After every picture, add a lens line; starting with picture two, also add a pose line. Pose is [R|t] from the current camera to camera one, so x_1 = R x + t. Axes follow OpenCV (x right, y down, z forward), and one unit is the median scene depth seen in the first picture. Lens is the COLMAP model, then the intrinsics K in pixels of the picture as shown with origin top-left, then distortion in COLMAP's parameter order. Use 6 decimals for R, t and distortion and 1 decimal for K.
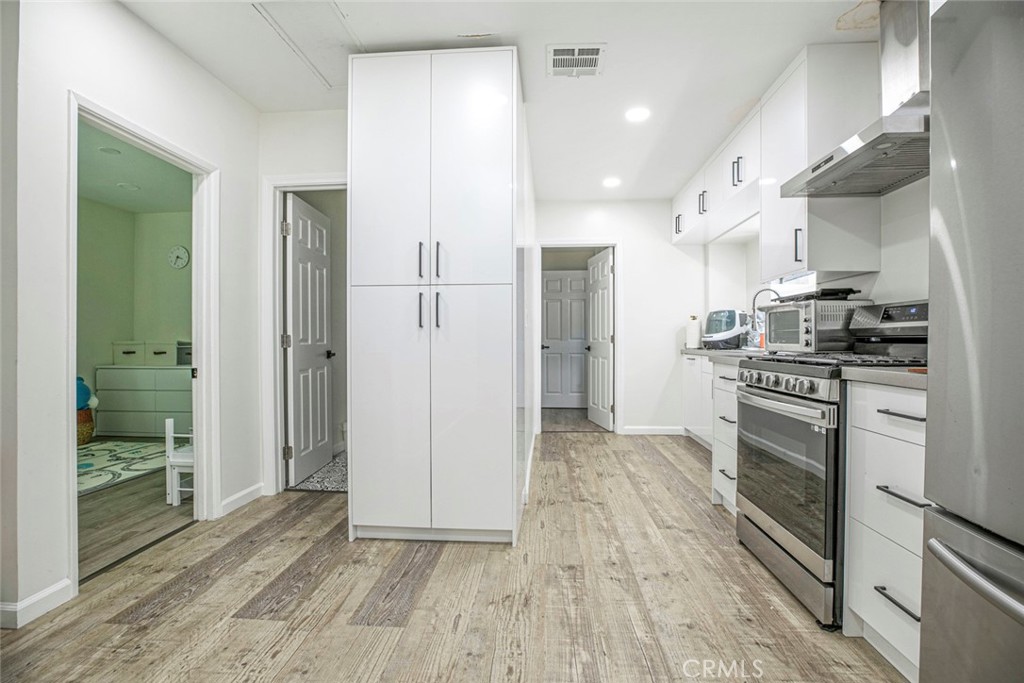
lens RADIAL K [[482.1, 0, 517.9], [0, 482.1, 342.4], [0, 0, 1]] dist [-0.006006, -0.000451]
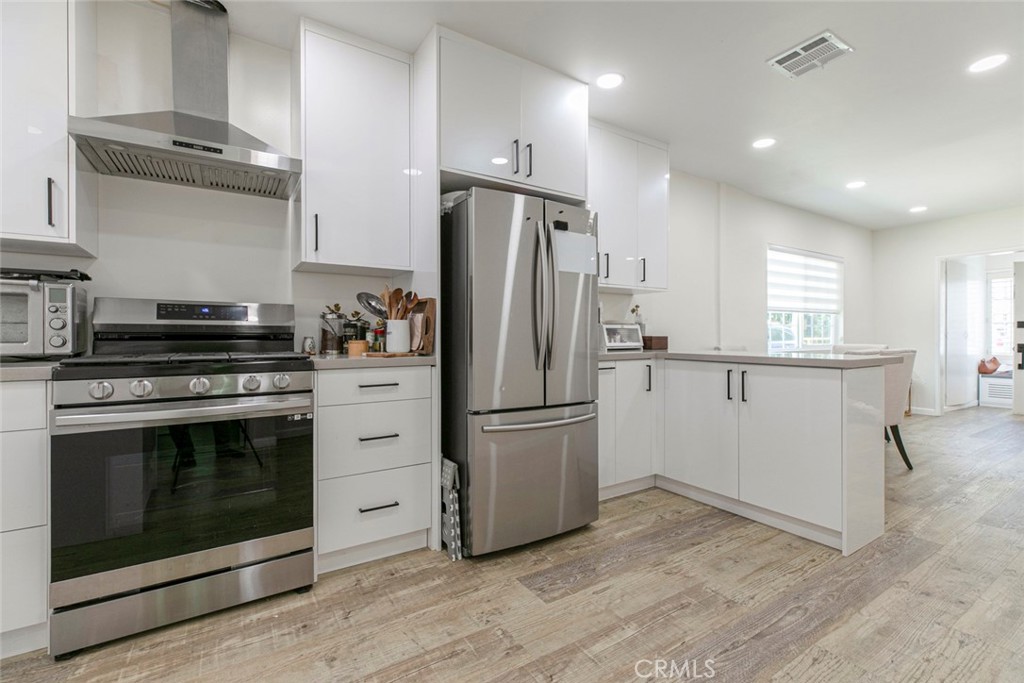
lens RADIAL K [[476.5, 0, 516.6], [0, 476.5, 340.8], [0, 0, 1]] dist [0.002810, 0.000535]
pose [[-0.619813, -0.000108, 0.784749, -0.471127], [0.006099, 0.999969, 0.004955, 0.002514], [-0.784726, 0.007857, -0.619793, 1.107757]]
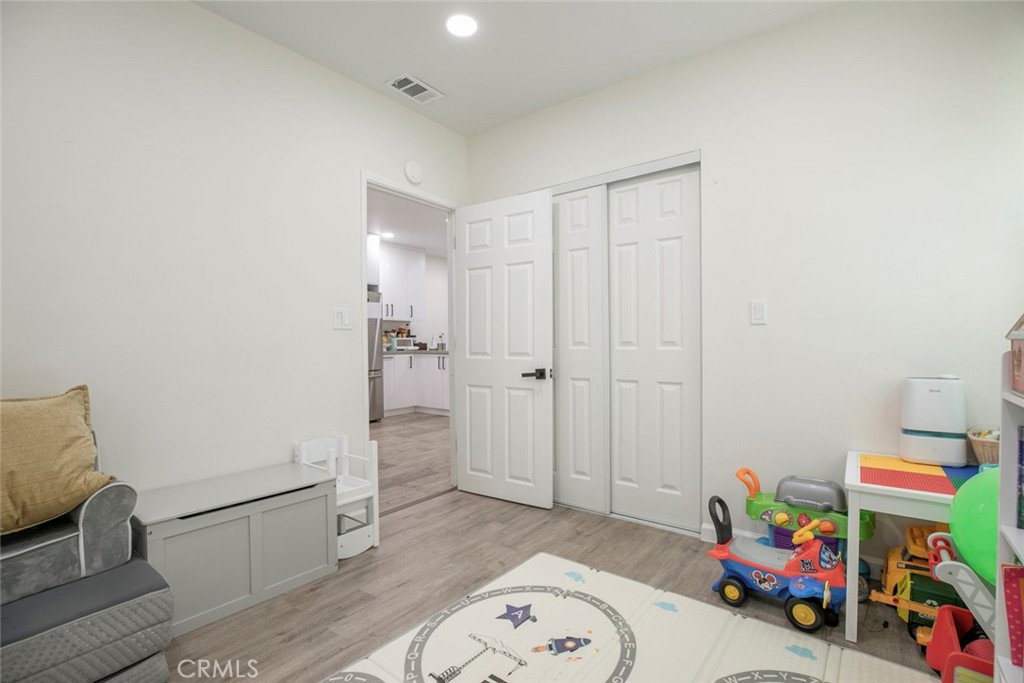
lens RADIAL K [[482.1, 0, 517.9], [0, 482.1, 342.4], [0, 0, 1]] dist [-0.006006, -0.000451]
pose [[-0.849553, 0.016465, 0.527246, -2.172363], [0.022497, 0.999734, 0.005030, -0.010998], [-0.527024, 0.016135, -0.849698, 2.486786]]
